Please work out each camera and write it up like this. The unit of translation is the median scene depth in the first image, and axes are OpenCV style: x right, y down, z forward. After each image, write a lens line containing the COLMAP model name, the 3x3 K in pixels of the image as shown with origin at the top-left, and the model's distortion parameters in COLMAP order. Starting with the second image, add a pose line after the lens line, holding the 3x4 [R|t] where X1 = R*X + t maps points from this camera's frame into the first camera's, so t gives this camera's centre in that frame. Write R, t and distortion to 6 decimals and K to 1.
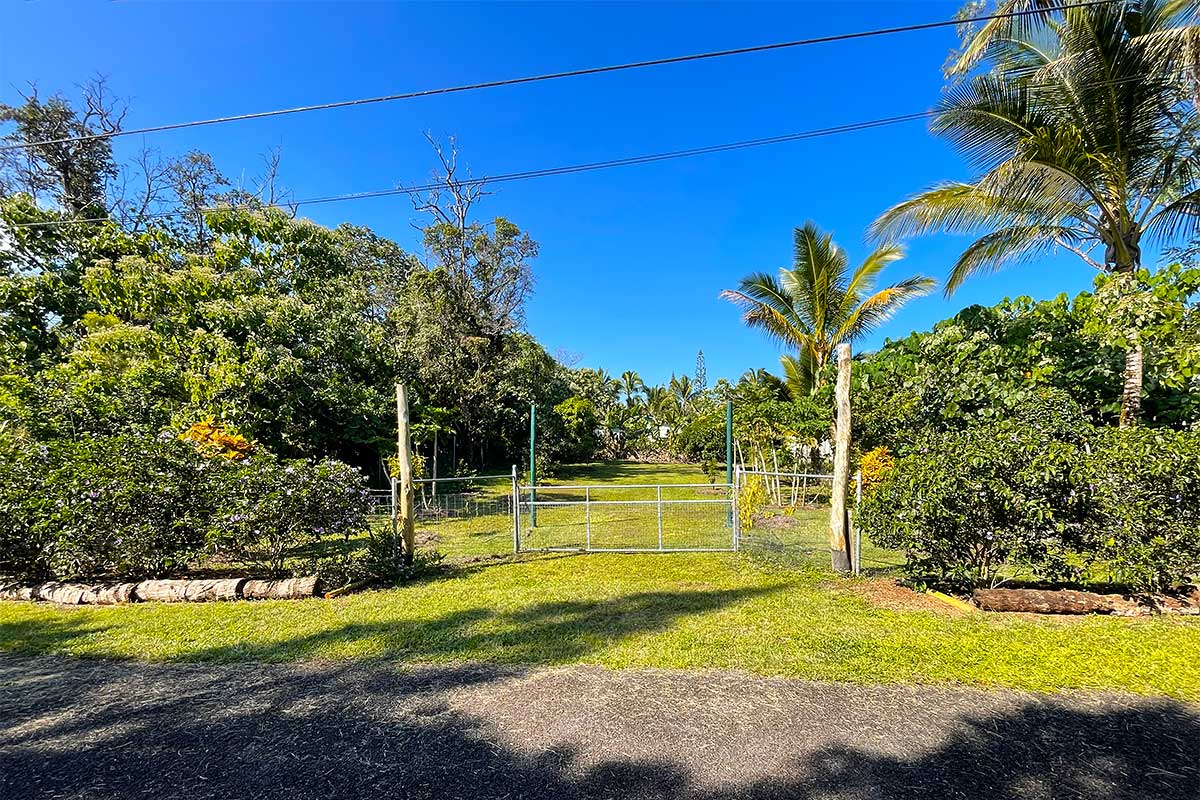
lens RADIAL K [[464.3, 0, 597.8], [0, 464.3, 445.6], [0, 0, 1]] dist [-0.000588, -0.000576]
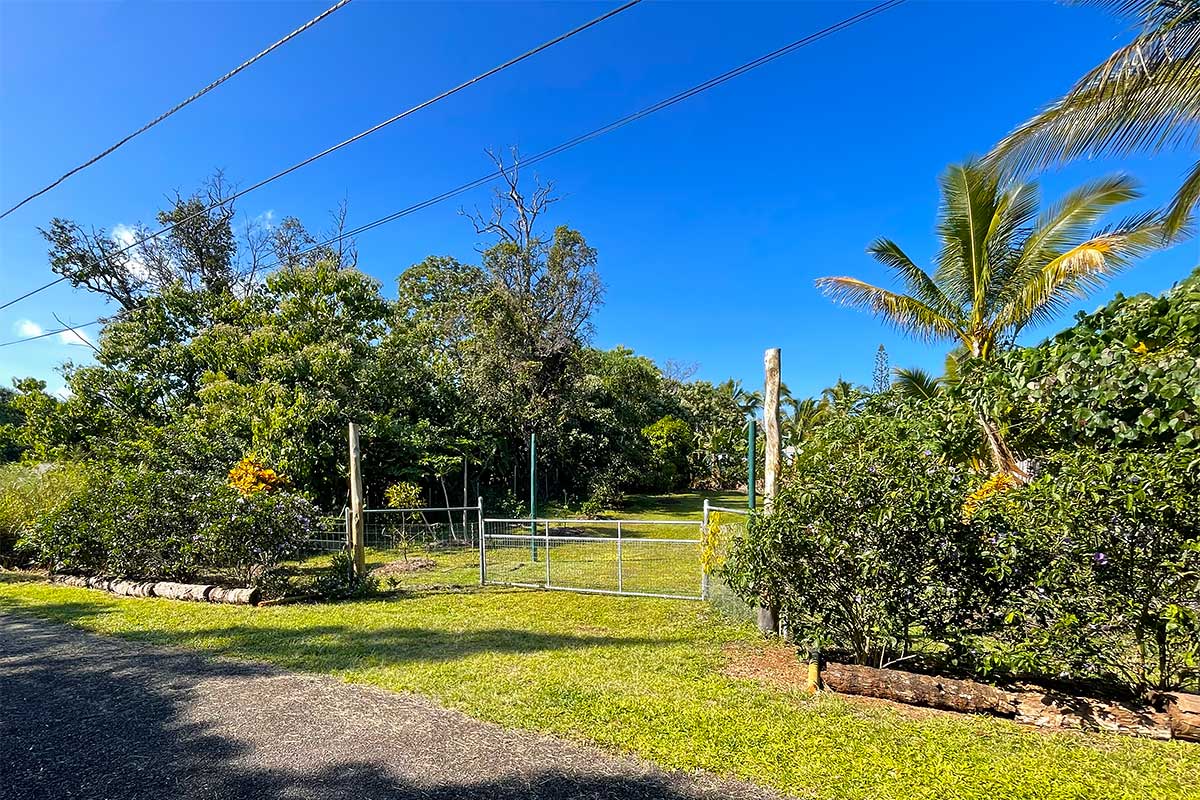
lens RADIAL K [[522.7, 0, 539.4], [0, 522.7, 496.2], [0, 0, 1]] dist [-0.004820, 0.000024]
pose [[0.931920, 0.009111, -0.362550, 0.446766], [0.006852, 0.999064, 0.042719, -0.009351], [0.362599, -0.042295, 0.930985, 0.007093]]
